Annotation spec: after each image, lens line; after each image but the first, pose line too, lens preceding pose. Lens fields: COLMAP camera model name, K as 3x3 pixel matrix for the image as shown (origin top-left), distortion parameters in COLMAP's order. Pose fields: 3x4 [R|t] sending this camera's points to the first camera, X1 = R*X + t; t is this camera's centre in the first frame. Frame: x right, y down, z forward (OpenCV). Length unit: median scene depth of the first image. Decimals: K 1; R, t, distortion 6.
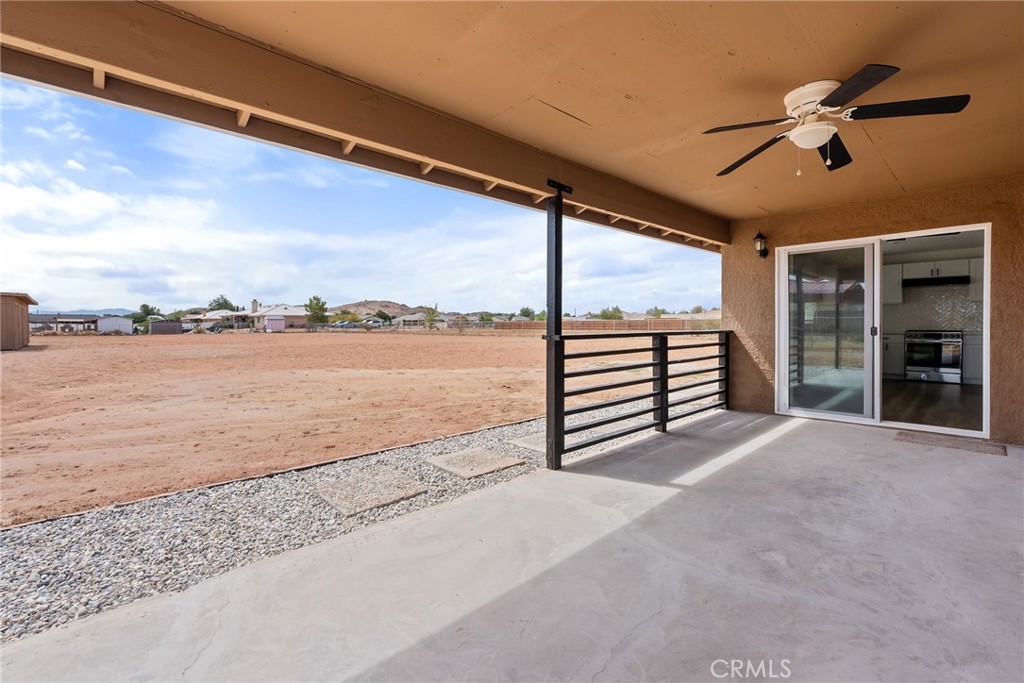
lens RADIAL K [[453.9, 0, 507.8], [0, 453.9, 334.1], [0, 0, 1]] dist [-0.010586, 0.002464]
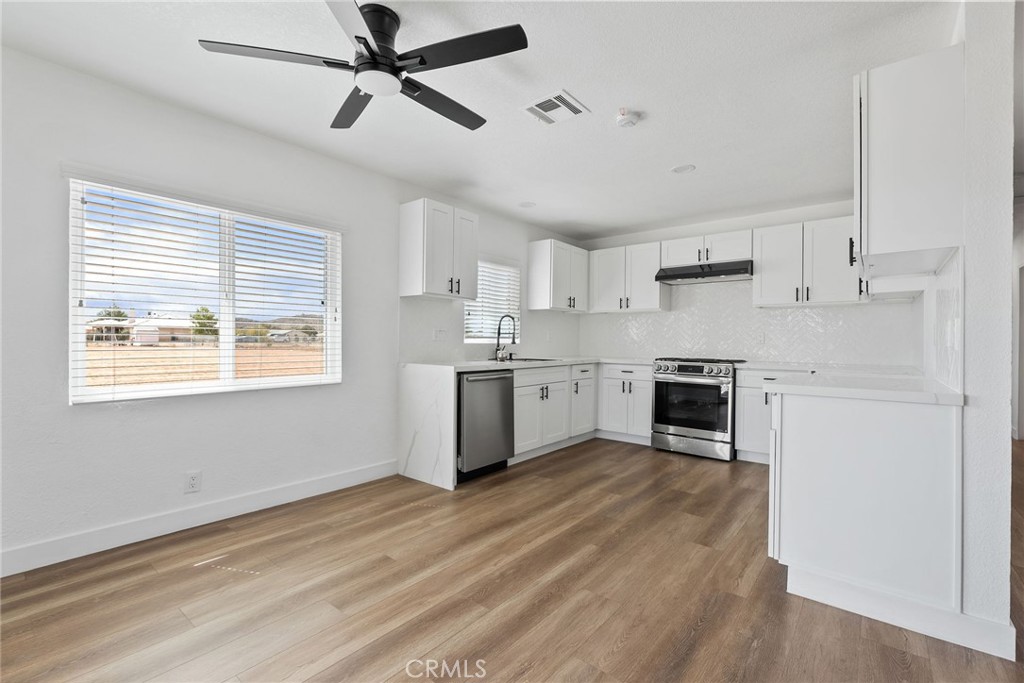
lens RADIAL K [[453.9, 0, 508.8], [0, 453.9, 344.6], [0, 0, 1]] dist [-0.010586, 0.002464]
pose [[0.992886, 0.015526, 0.118053, 0.641503], [-0.013645, 0.999767, -0.016722, -0.013343], [-0.118285, 0.014992, 0.992867, 0.470945]]
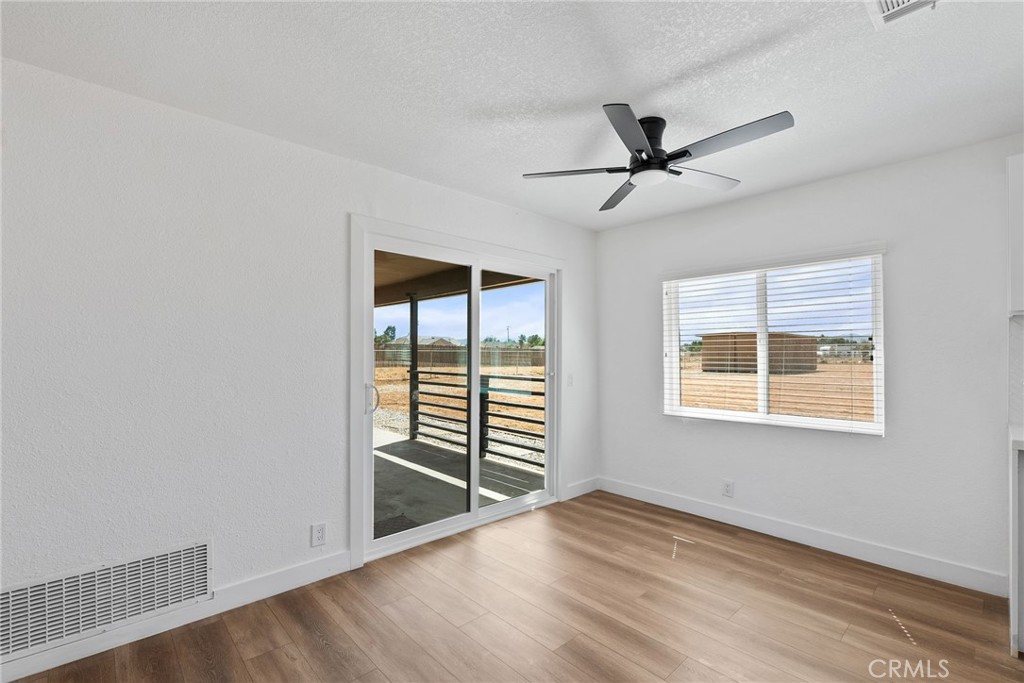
lens RADIAL K [[453.9, 0, 514.5], [0, 453.9, 348.6], [0, 0, 1]] dist [-0.010586, 0.002464]
pose [[-0.021712, -0.008431, -0.999729, 0.881303], [-0.025284, 0.999649, -0.007882, -0.038382], [0.999444, 0.025106, -0.021918, 0.629156]]
